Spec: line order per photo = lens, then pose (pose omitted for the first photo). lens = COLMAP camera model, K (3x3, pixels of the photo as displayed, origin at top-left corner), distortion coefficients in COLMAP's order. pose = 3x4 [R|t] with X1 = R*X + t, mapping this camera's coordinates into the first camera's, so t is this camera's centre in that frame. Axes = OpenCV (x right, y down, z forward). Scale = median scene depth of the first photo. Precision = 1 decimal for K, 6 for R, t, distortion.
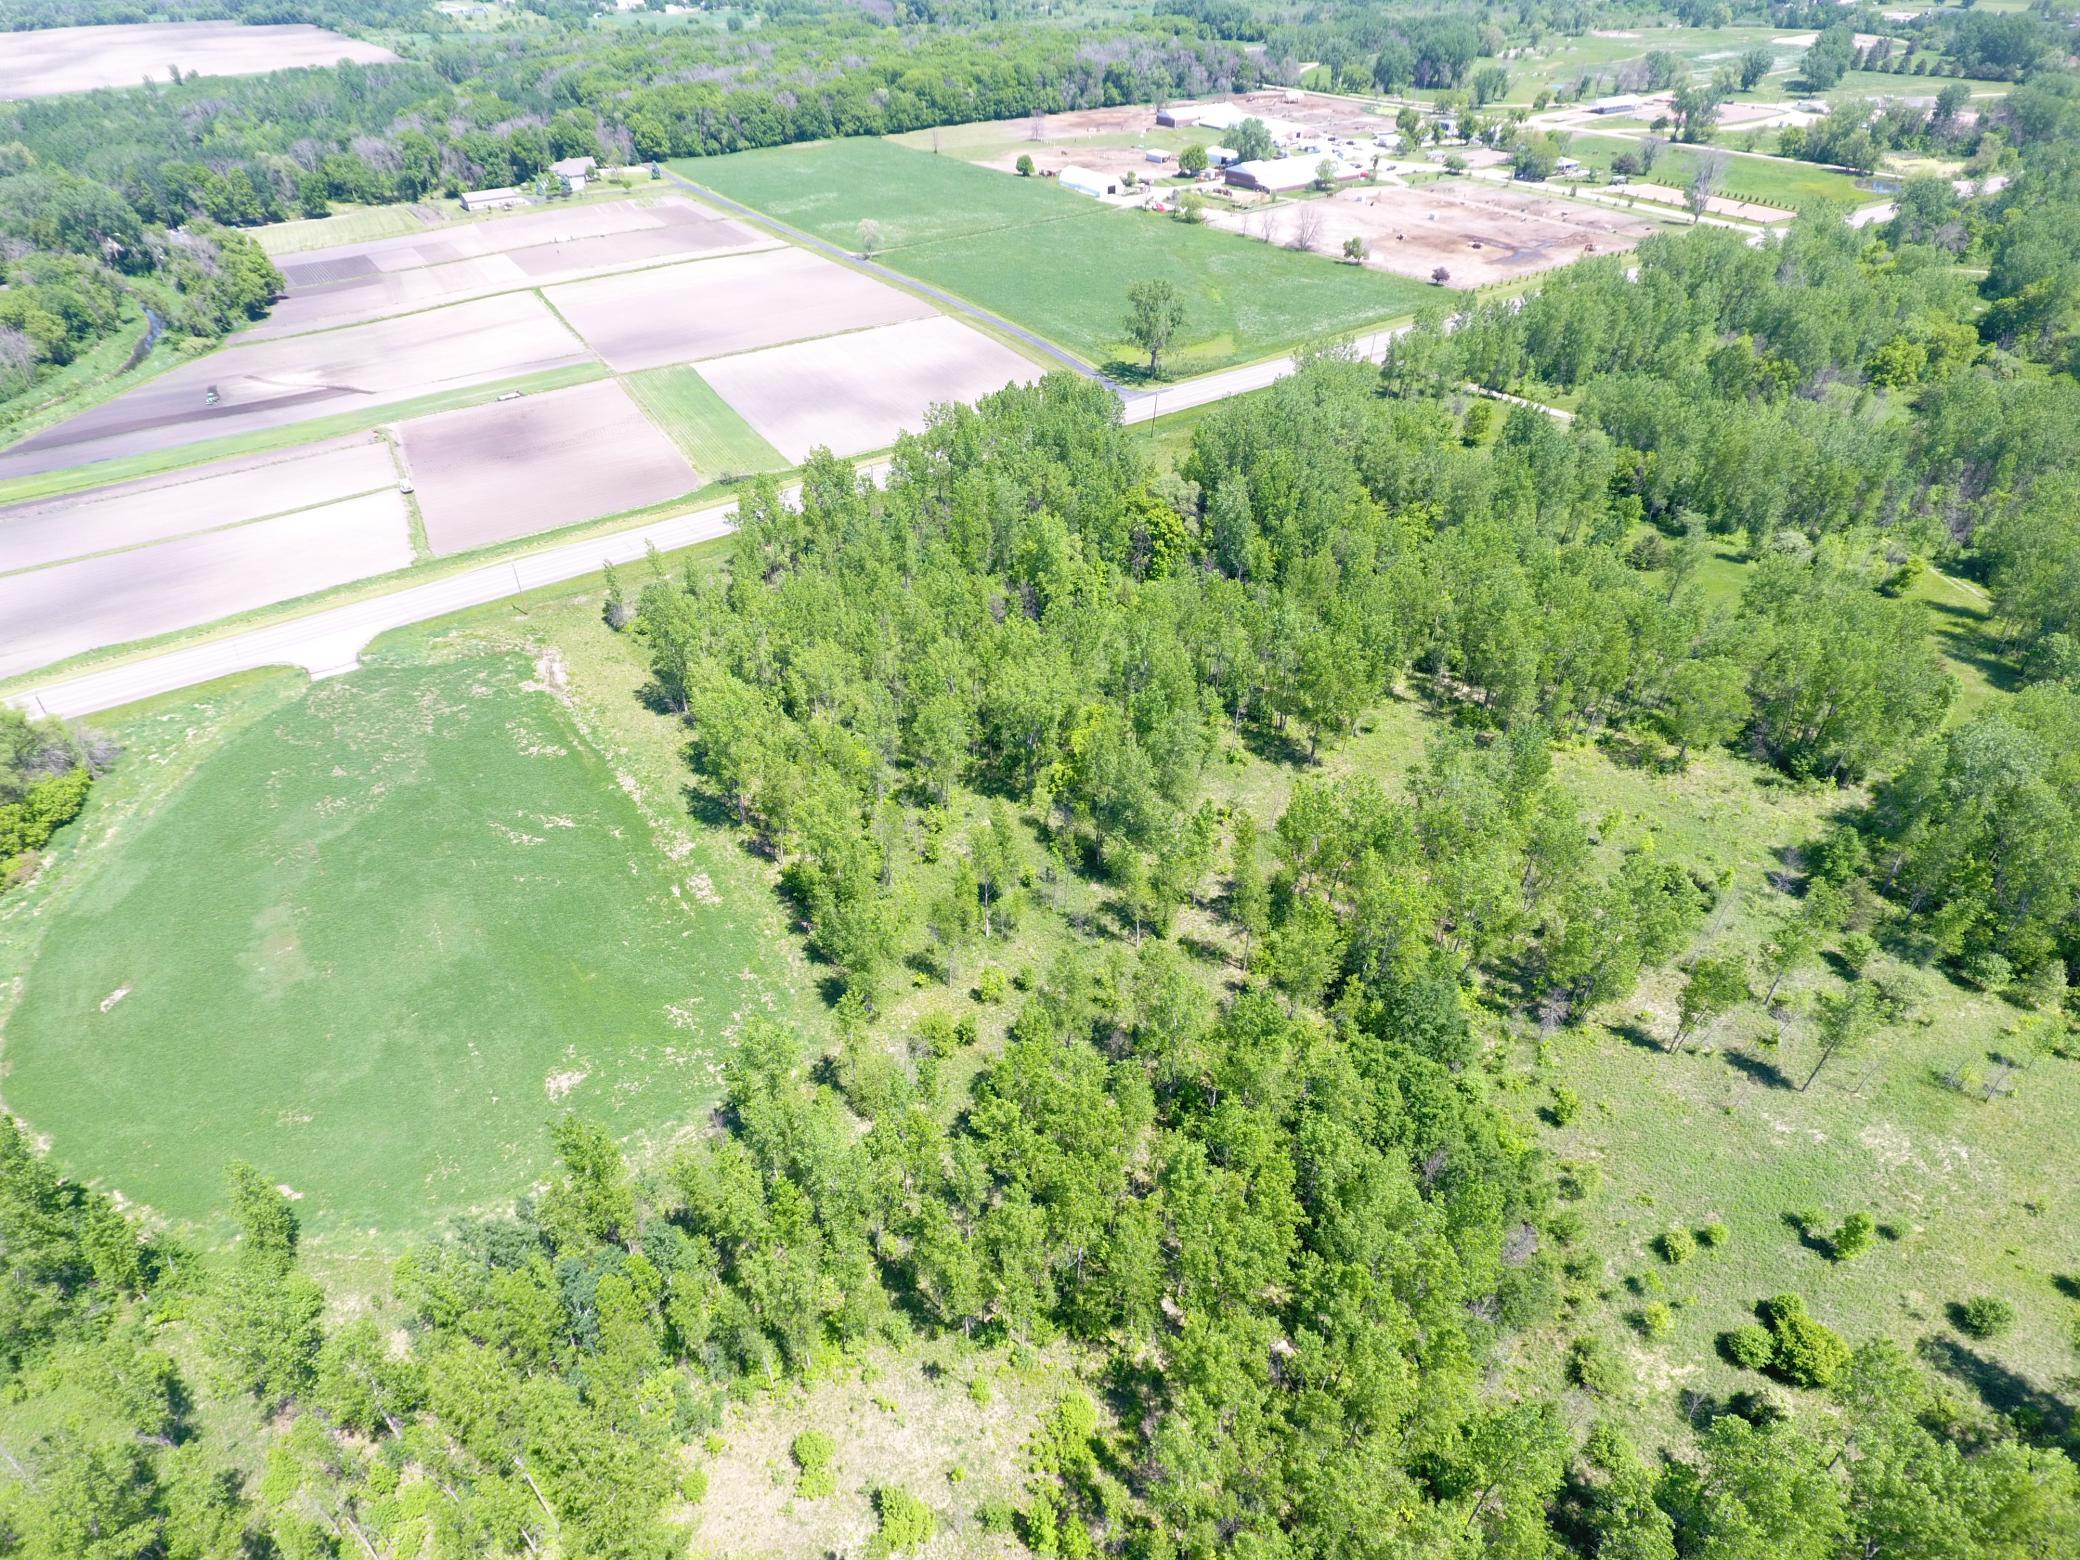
lens RADIAL K [[1218.2, 0, 990.5], [0, 1218.2, 776.7], [0, 0, 1]] dist [-0.002422, 0.001388]
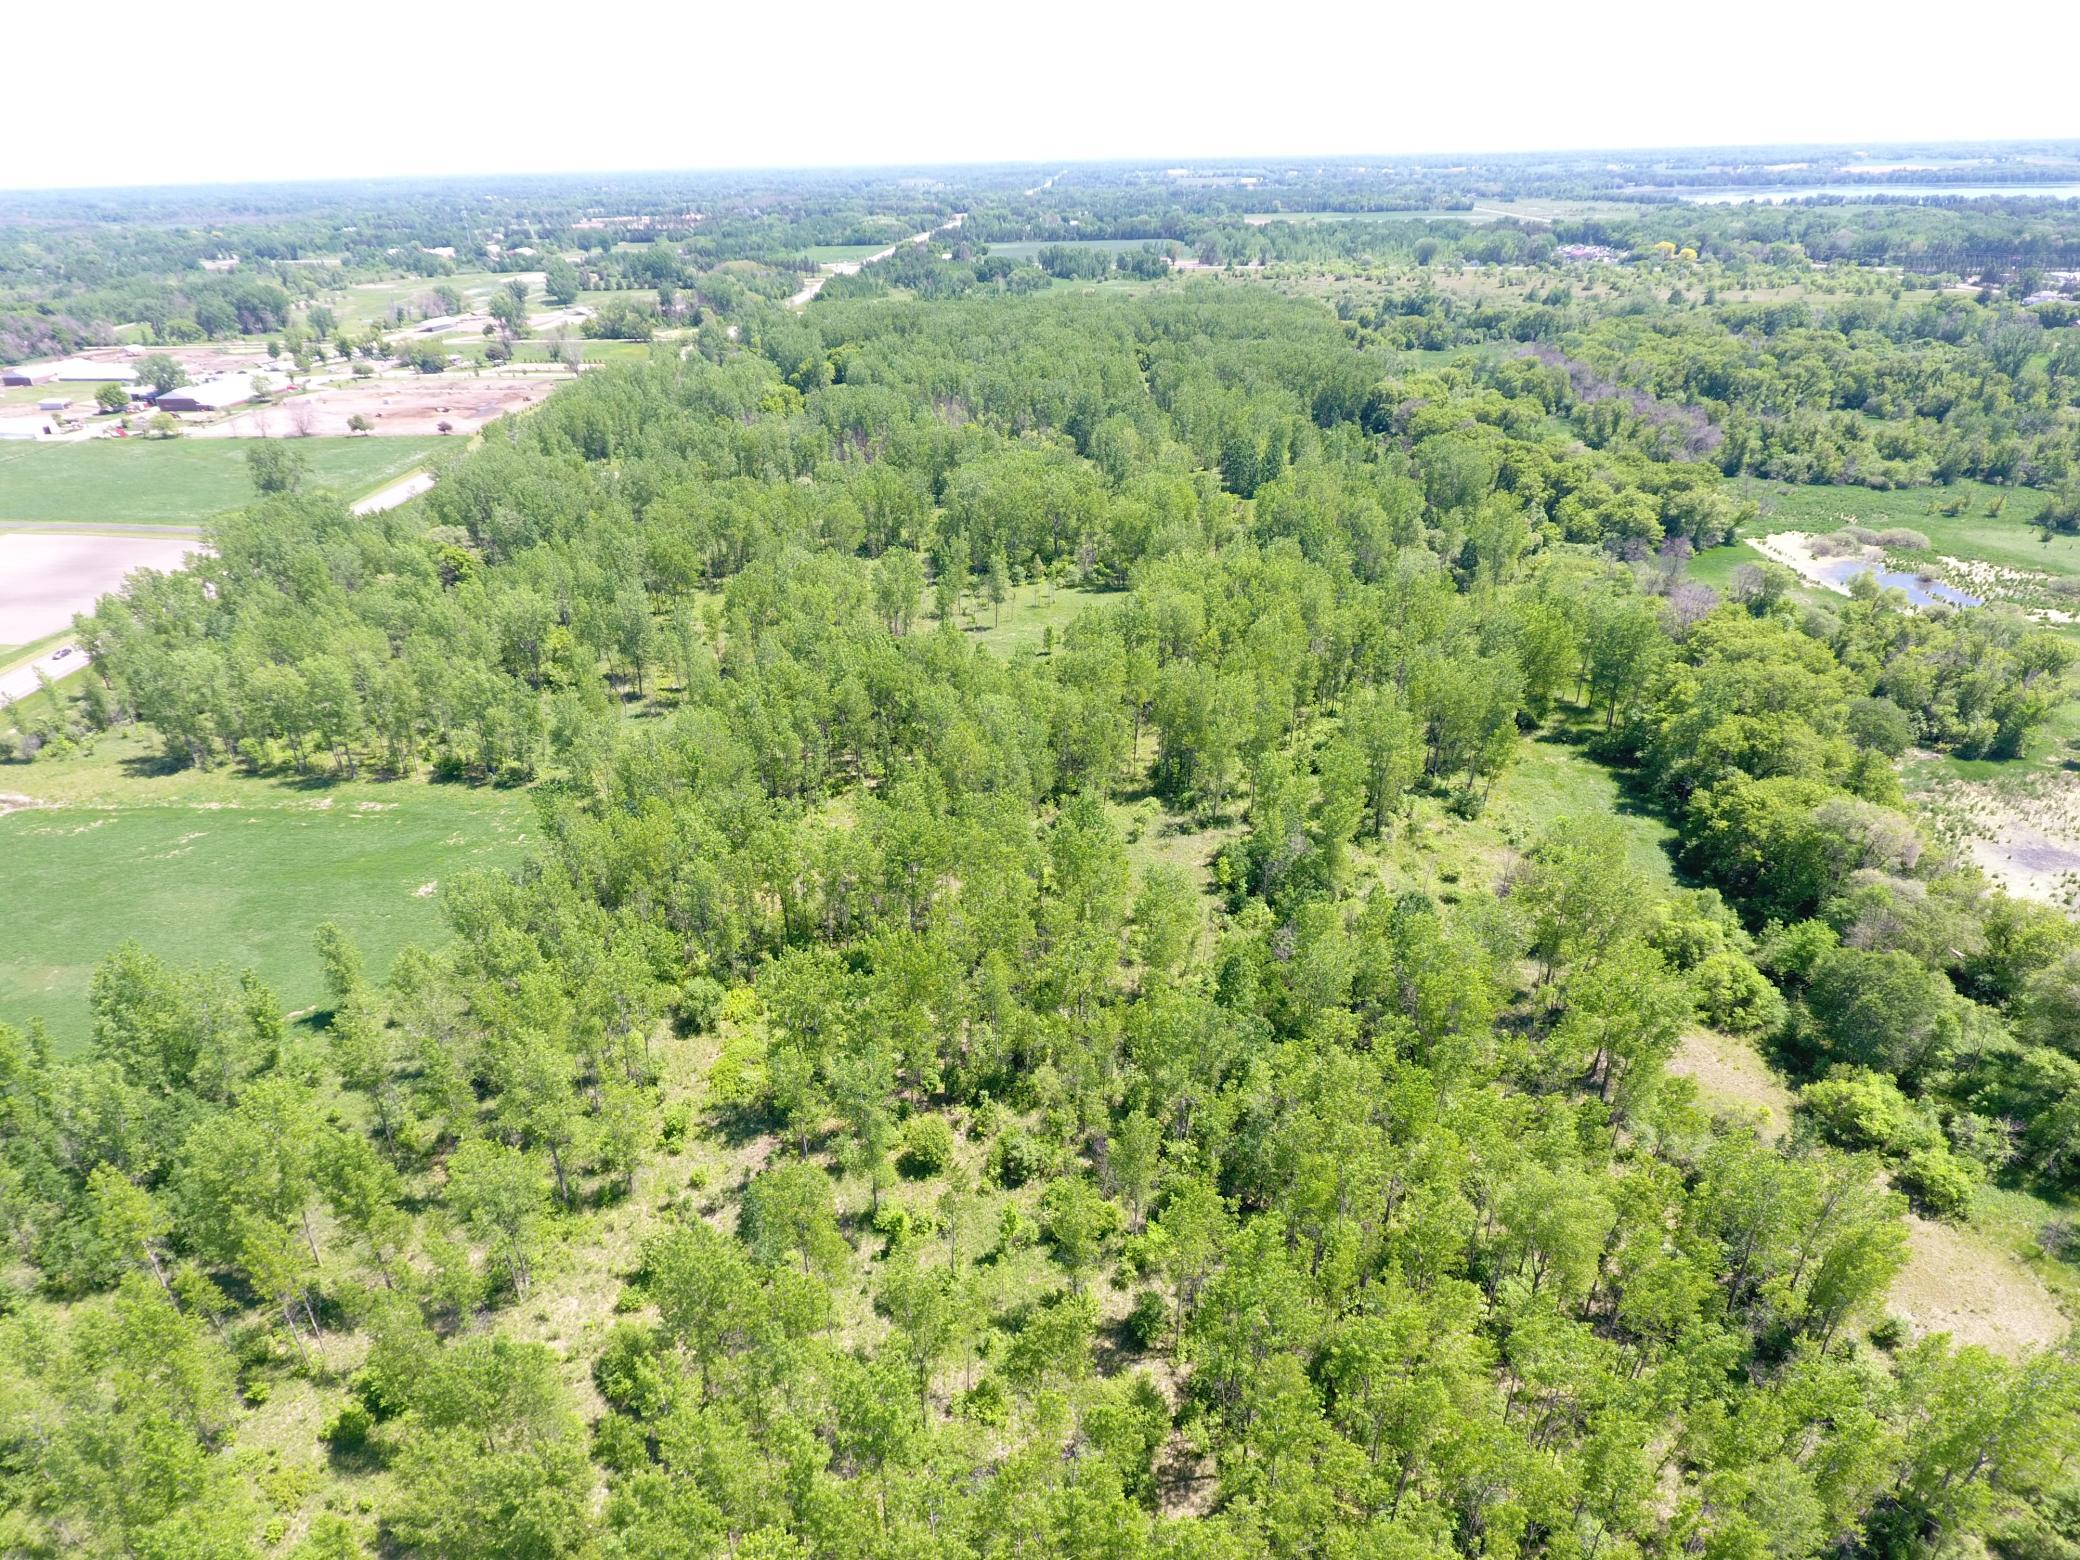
lens RADIAL K [[1218.2, 0, 990.5], [0, 1218.2, 776.7], [0, 0, 1]] dist [-0.002422, 0.001388]
pose [[0.609834, -0.353070, 0.709537, -0.226607], [0.476159, 0.878910, 0.028101, 0.103170], [-0.633541, 0.320716, 0.704107, -0.096296]]
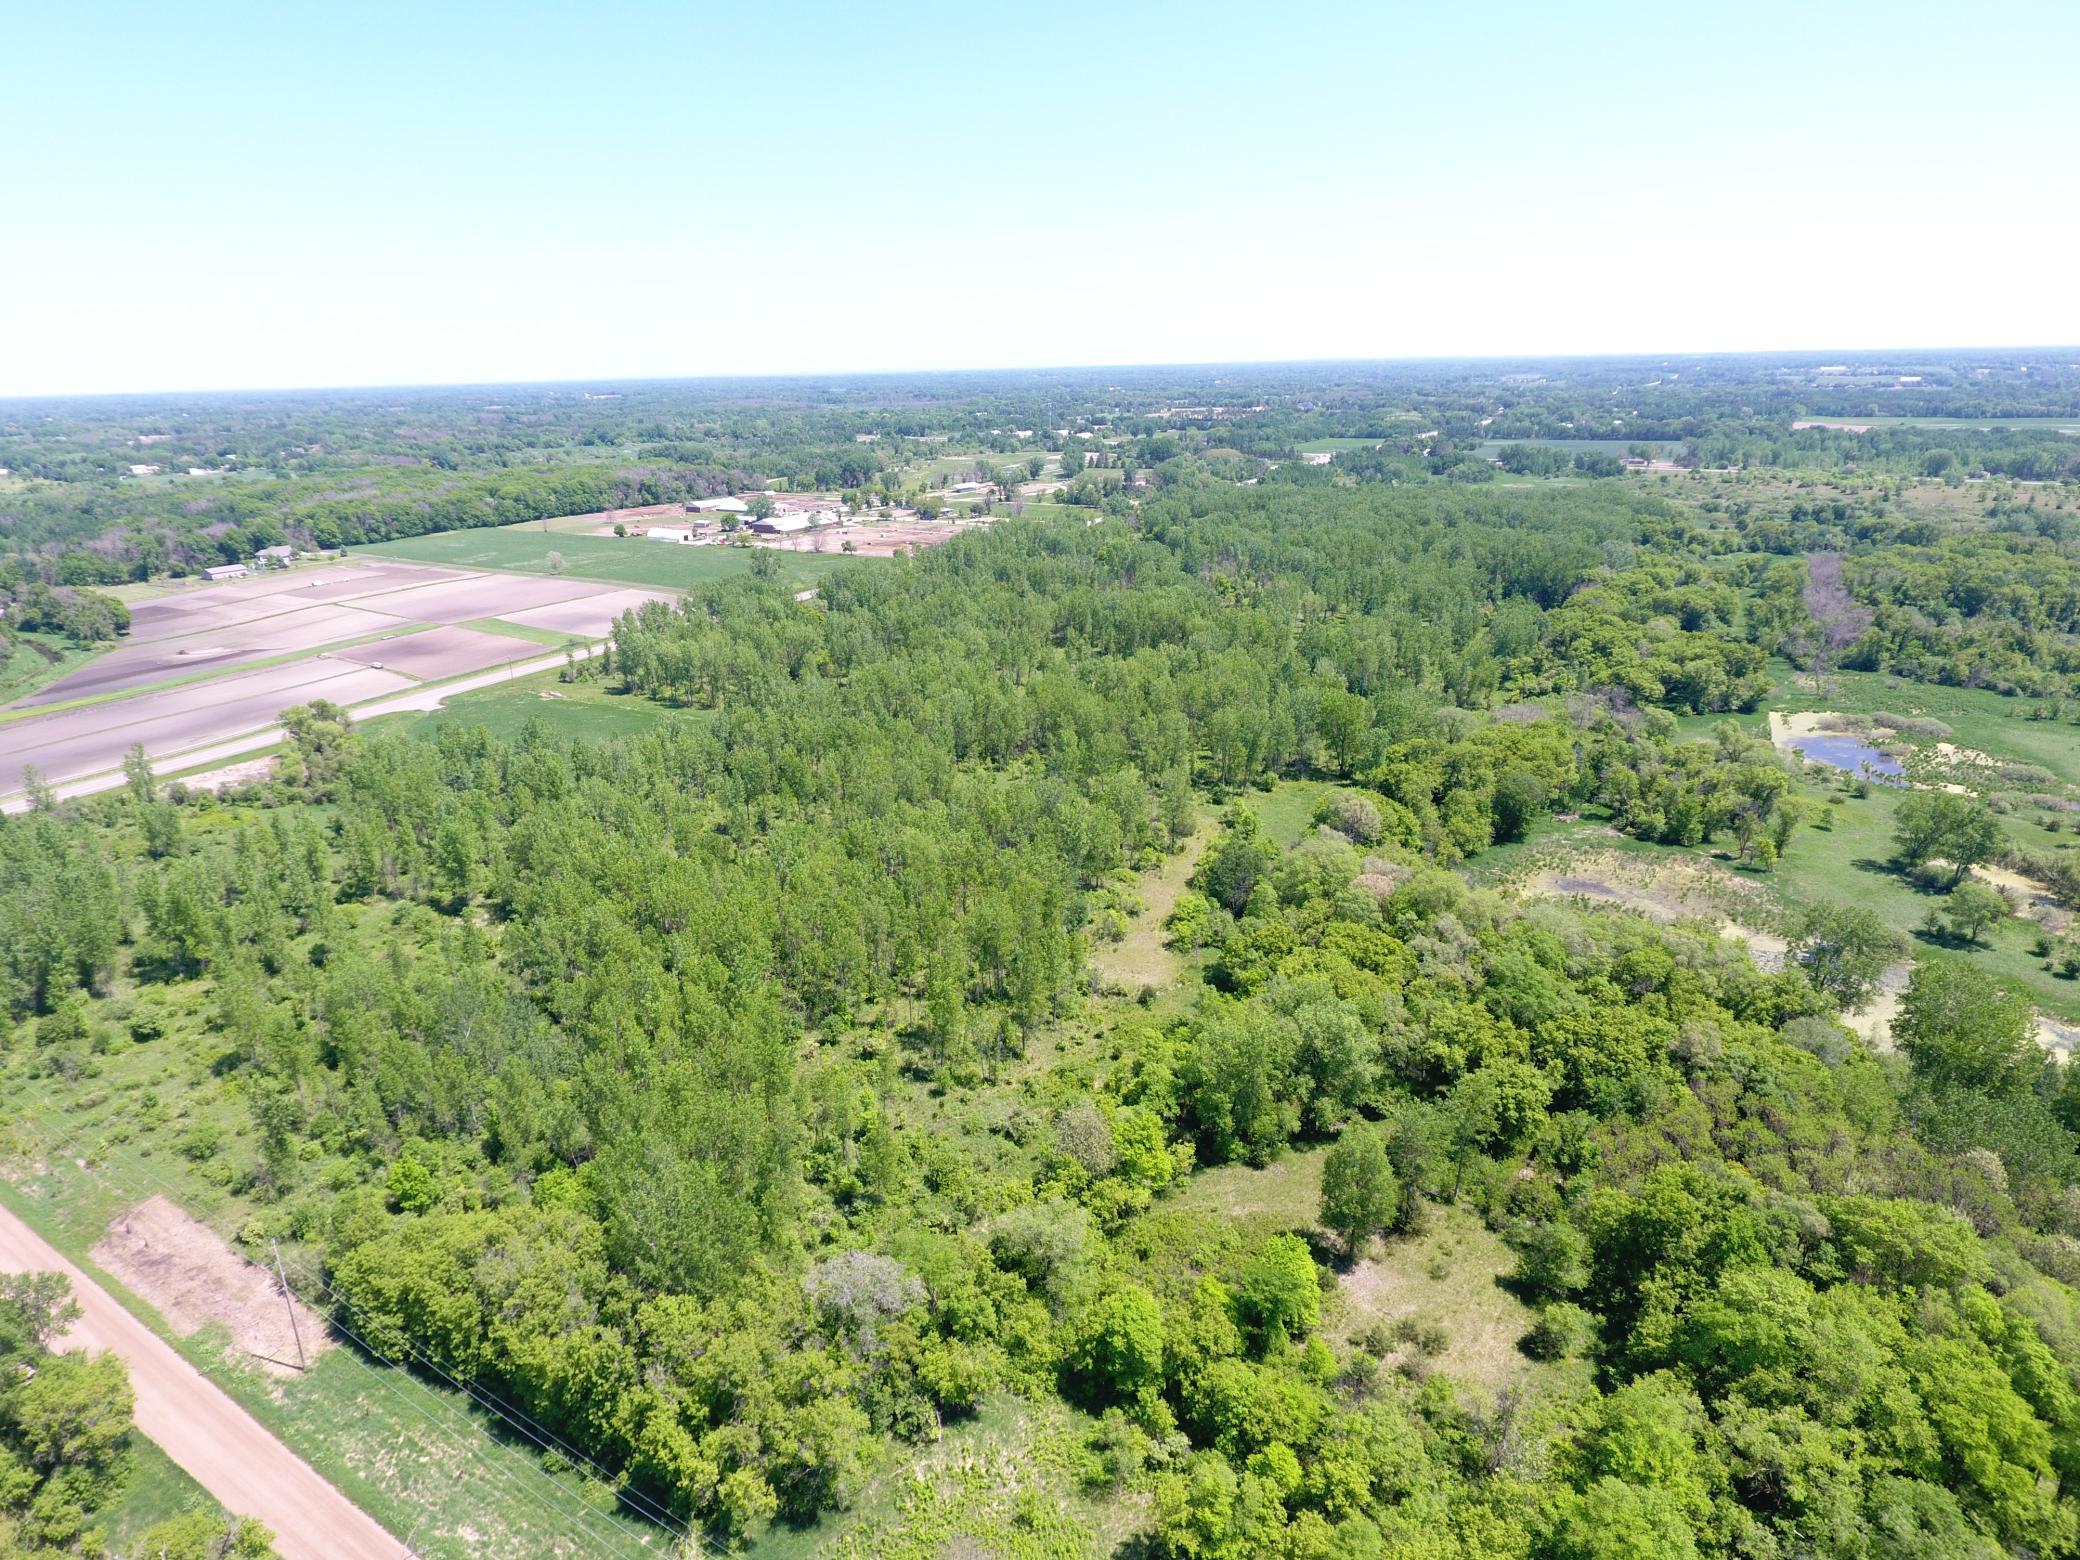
lens RADIAL K [[1218.2, 0, 990.5], [0, 1218.2, 776.7], [0, 0, 1]] dist [-0.002422, 0.001388]
pose [[0.904900, -0.136422, 0.403168, -0.214031], [0.255195, 0.931994, -0.257414, 0.303698], [-0.340634, 0.335820, 0.878176, -0.405045]]
